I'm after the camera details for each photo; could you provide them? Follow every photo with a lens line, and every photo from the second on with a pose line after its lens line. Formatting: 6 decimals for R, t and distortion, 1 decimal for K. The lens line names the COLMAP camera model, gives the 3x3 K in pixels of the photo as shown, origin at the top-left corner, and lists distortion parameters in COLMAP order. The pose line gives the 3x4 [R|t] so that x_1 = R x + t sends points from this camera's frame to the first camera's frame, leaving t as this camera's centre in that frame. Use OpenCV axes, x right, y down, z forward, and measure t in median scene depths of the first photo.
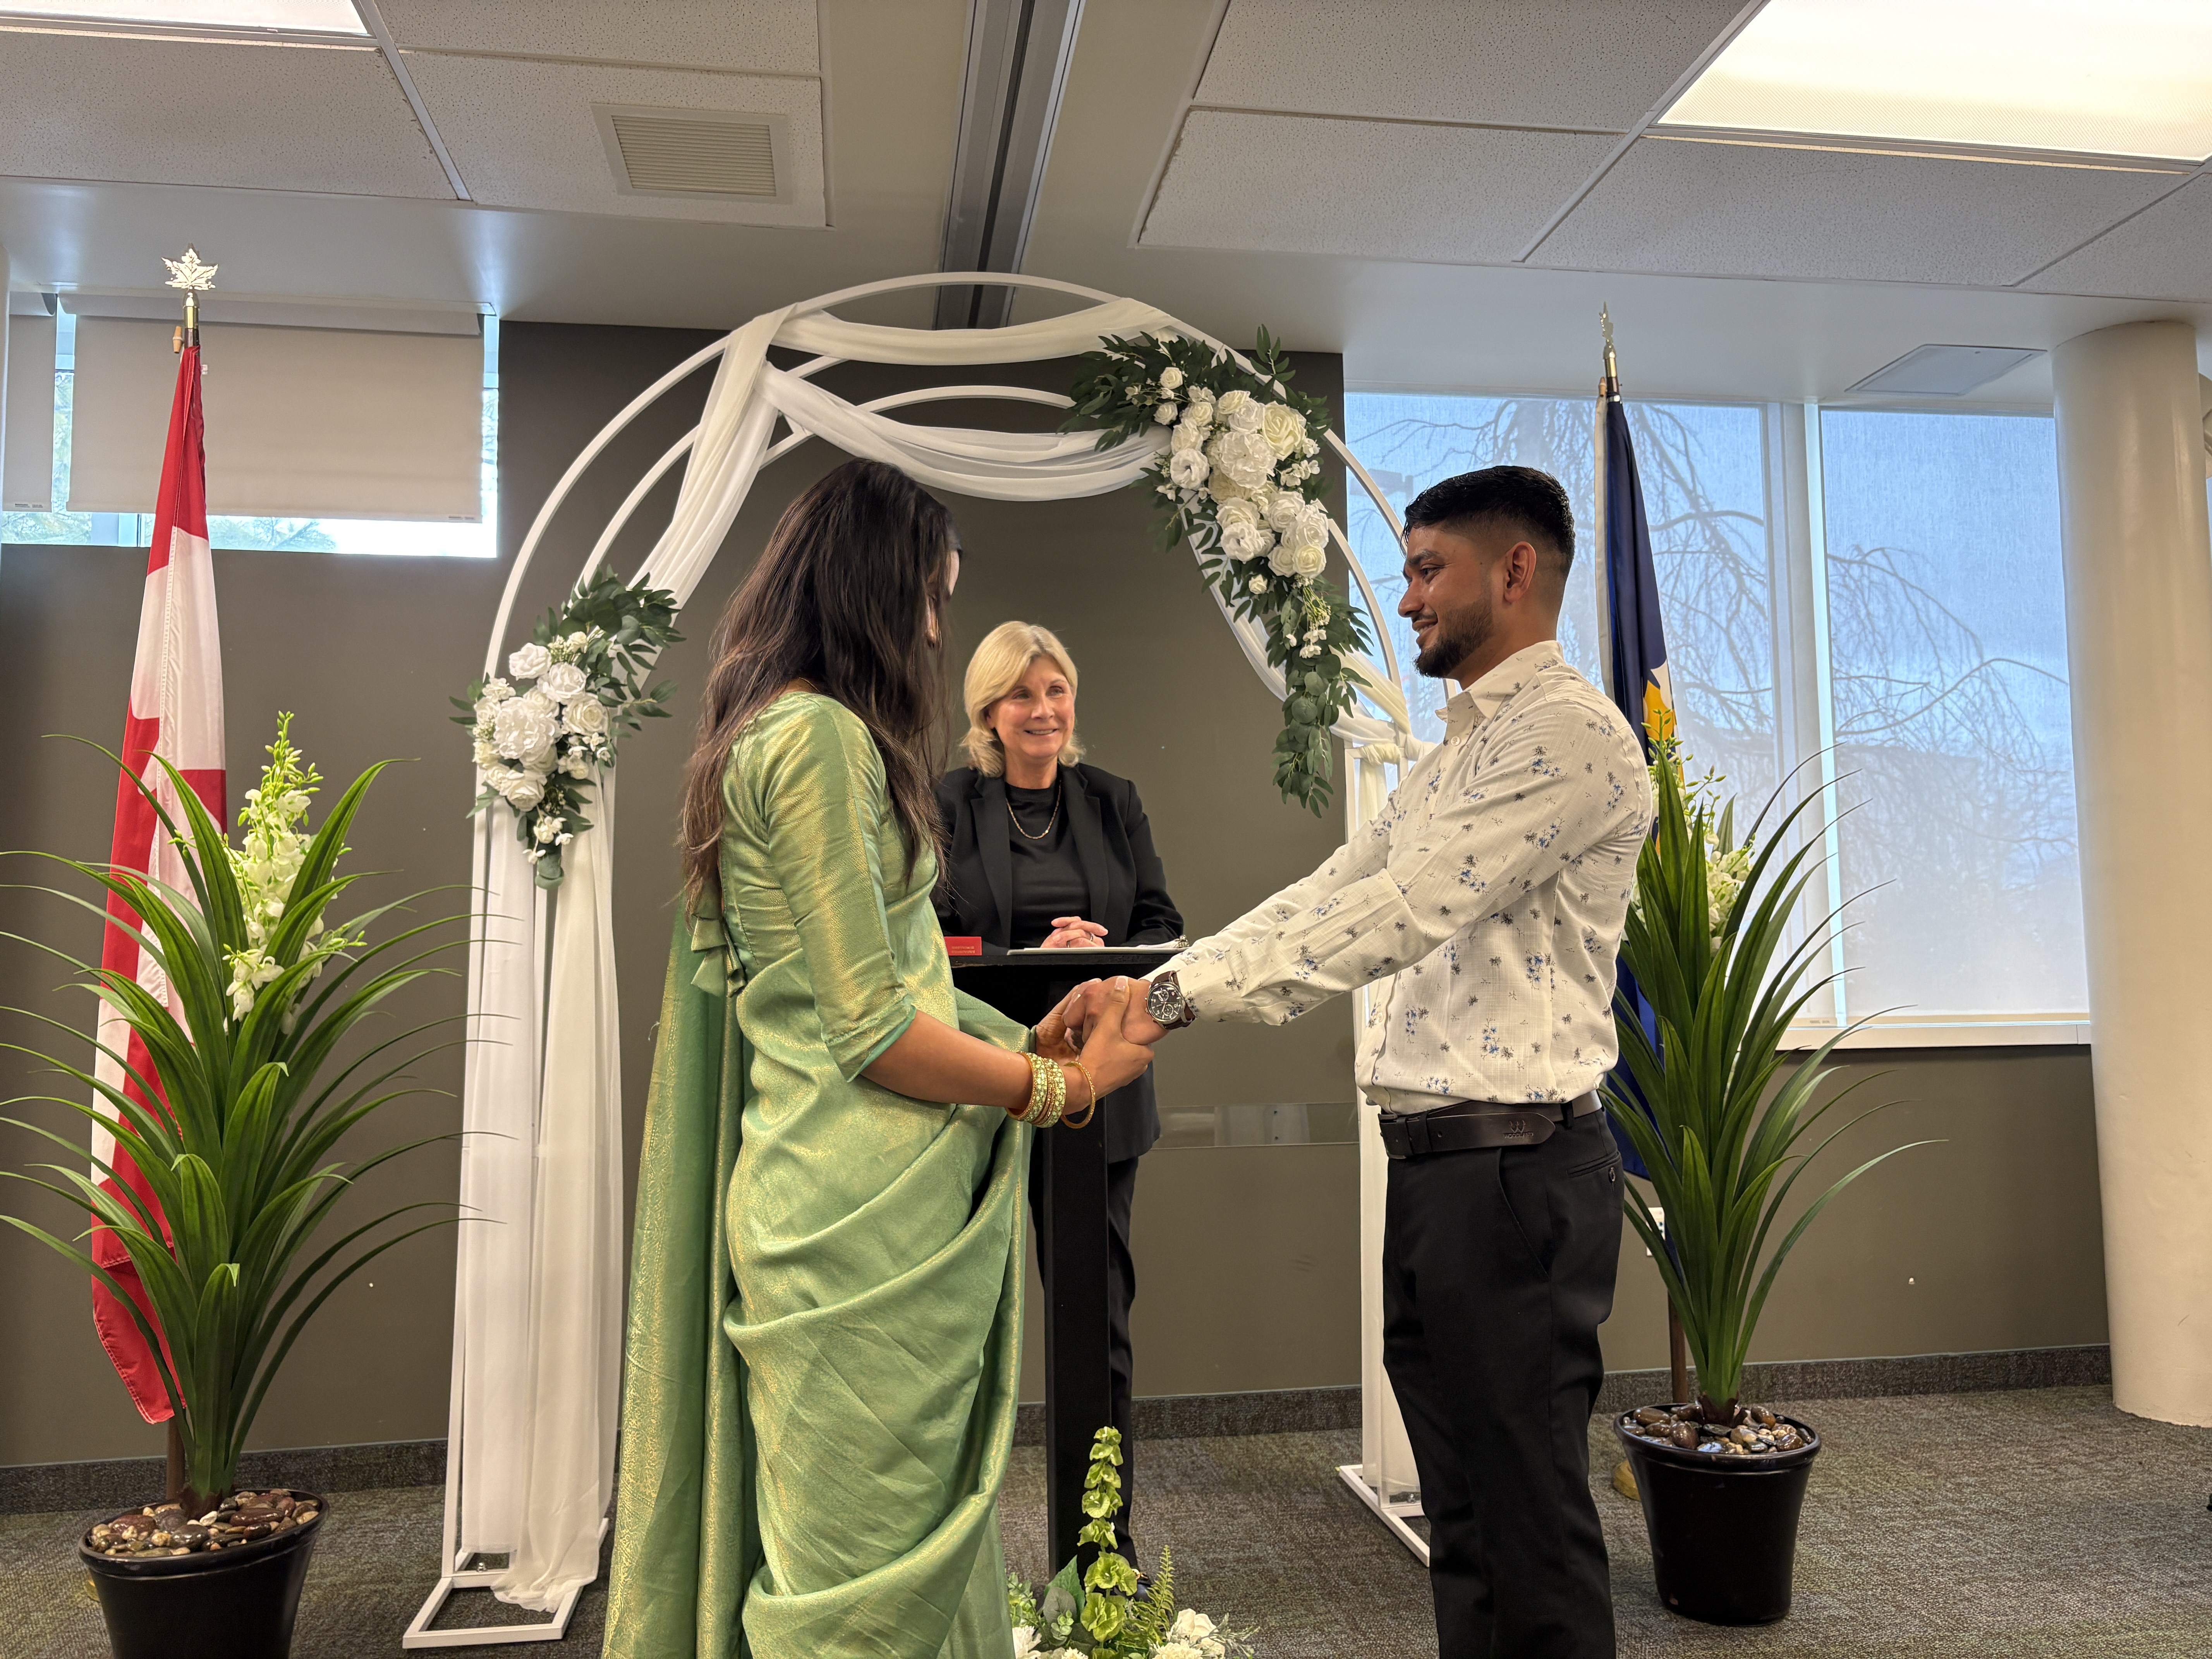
lens RADIAL K [[1567.2, 0, 1106.0], [0, 1567.2, 829.5], [0, 0, 1]] dist [-0.000977, -0.000324]
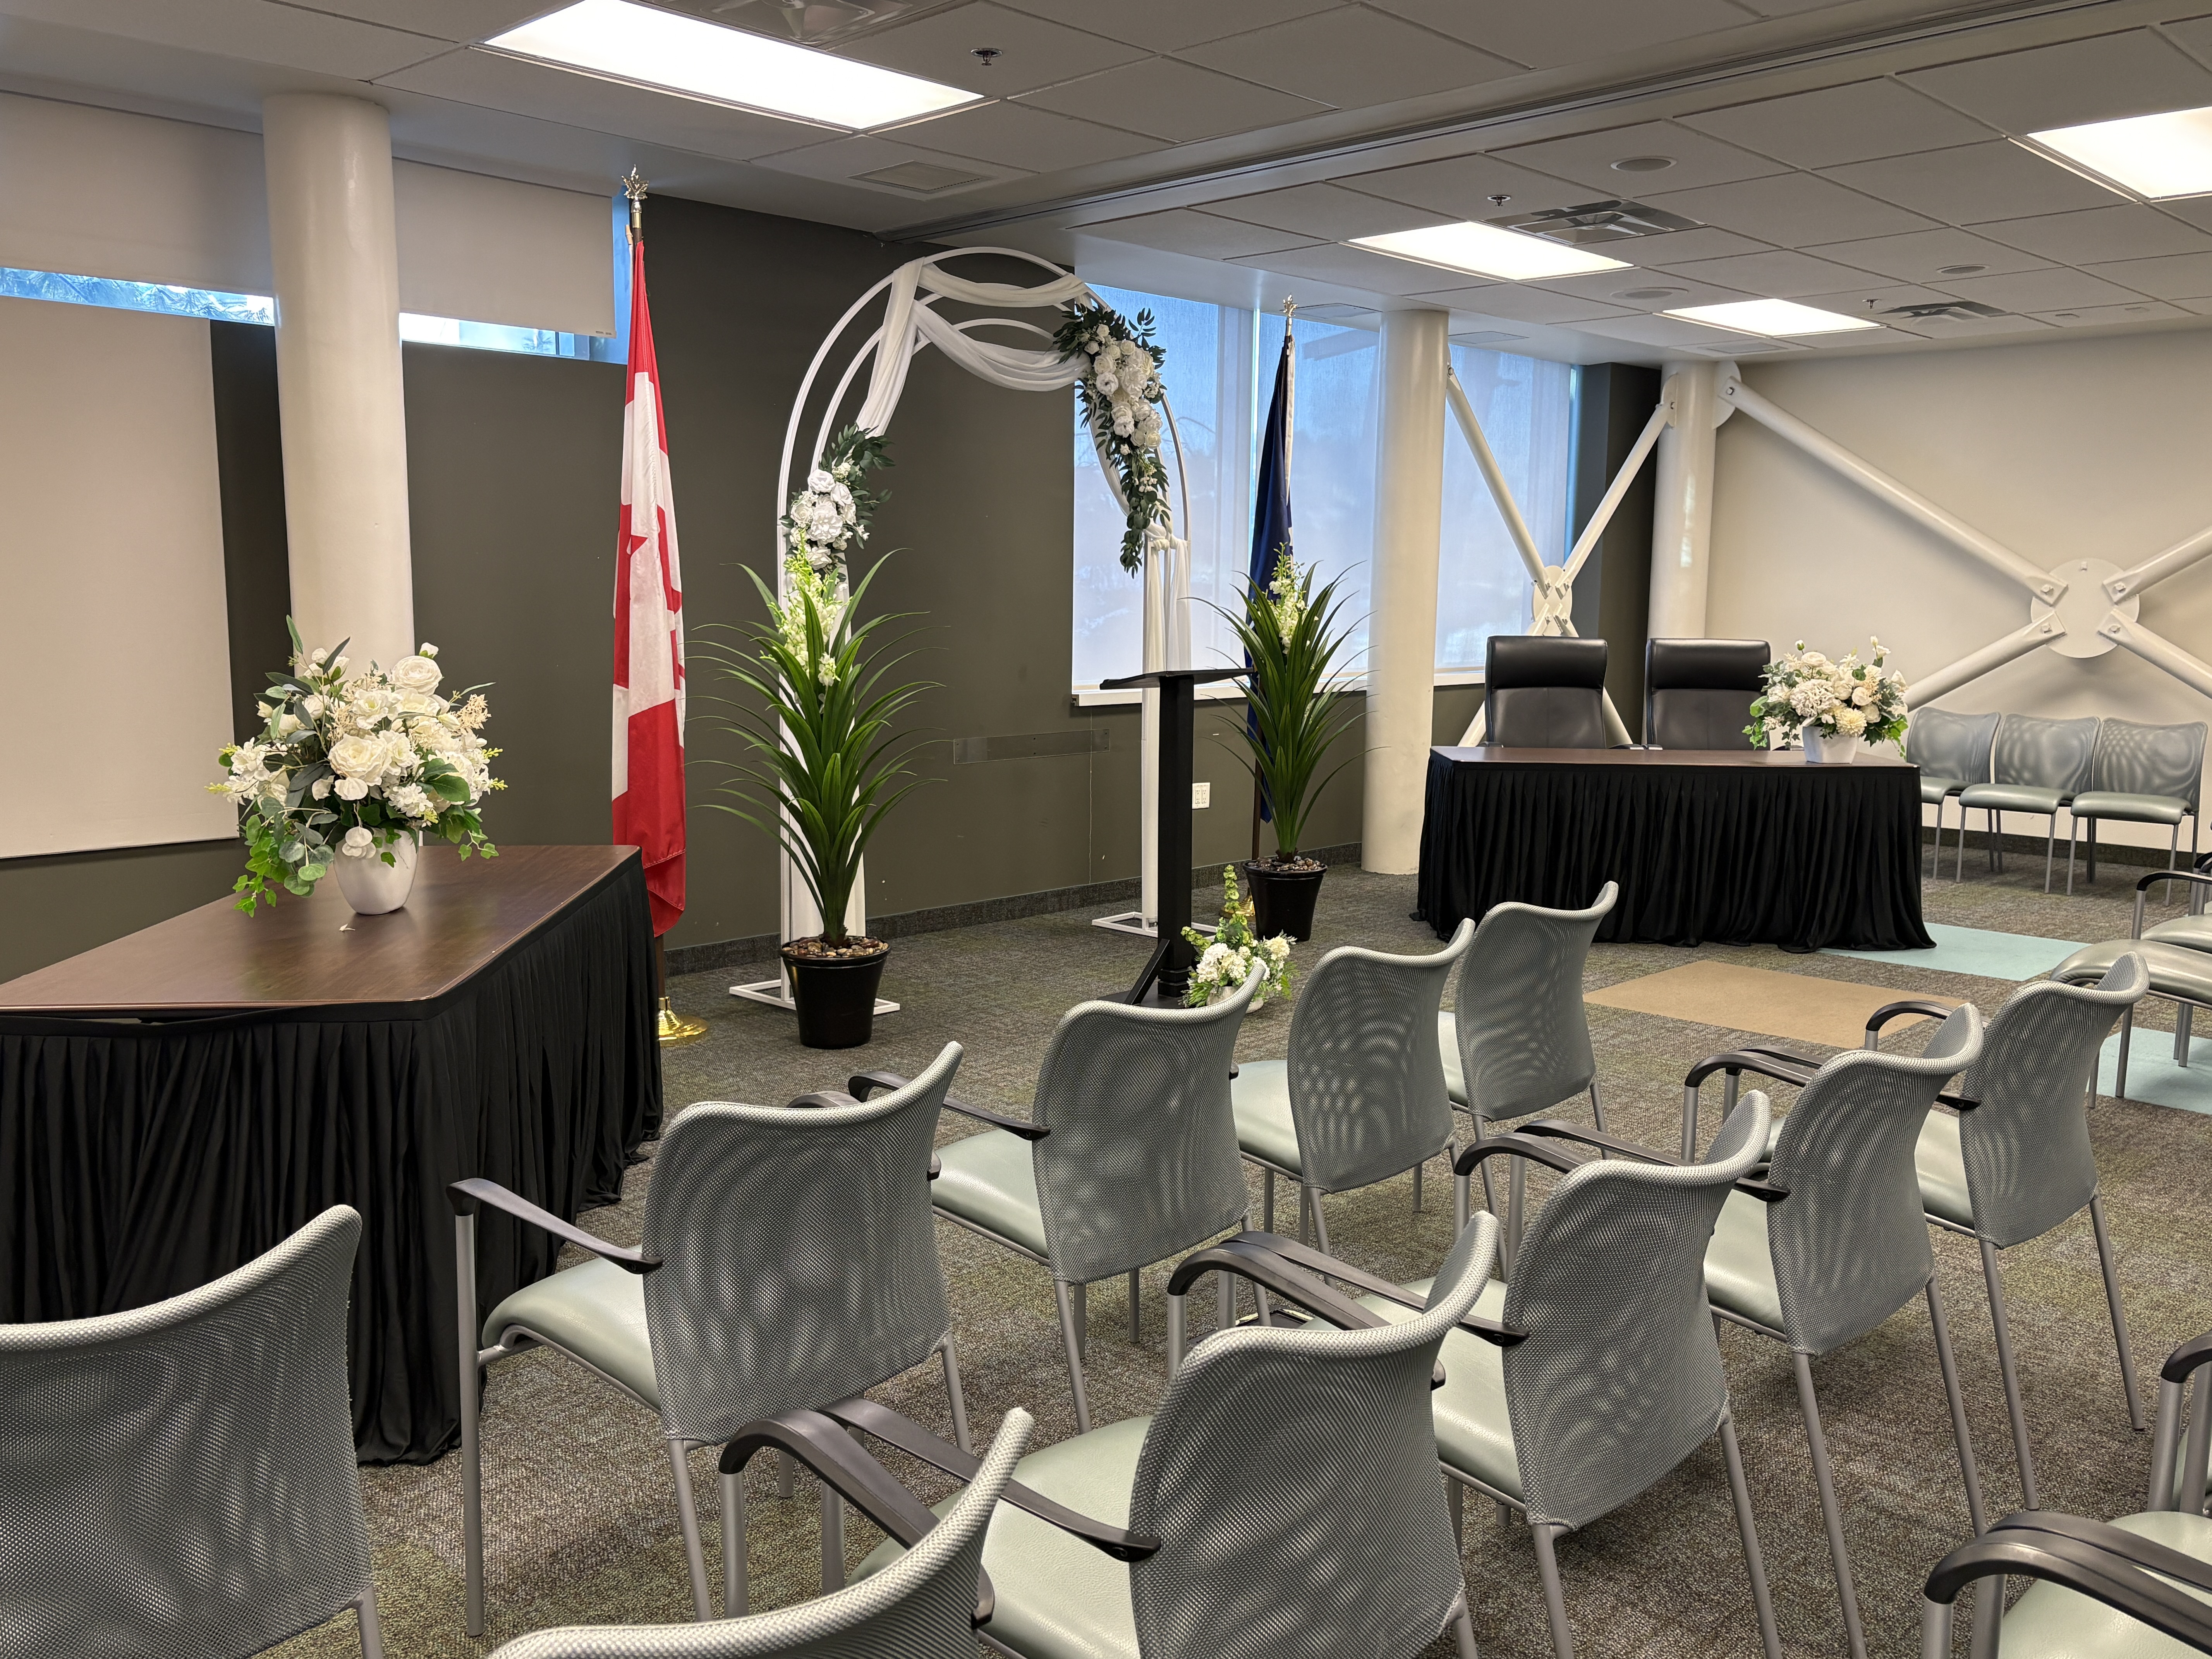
lens RADIAL K [[1787.3, 0, 1106.0], [0, 1787.3, 829.5], [0, 0, 1]] dist [0.005195, 0.000620]
pose [[0.786016, -0.061116, 0.615178, -1.256937], [-0.081335, 0.976228, 0.200907, -0.140515], [-0.612832, -0.207952, 0.762360, -0.699217]]
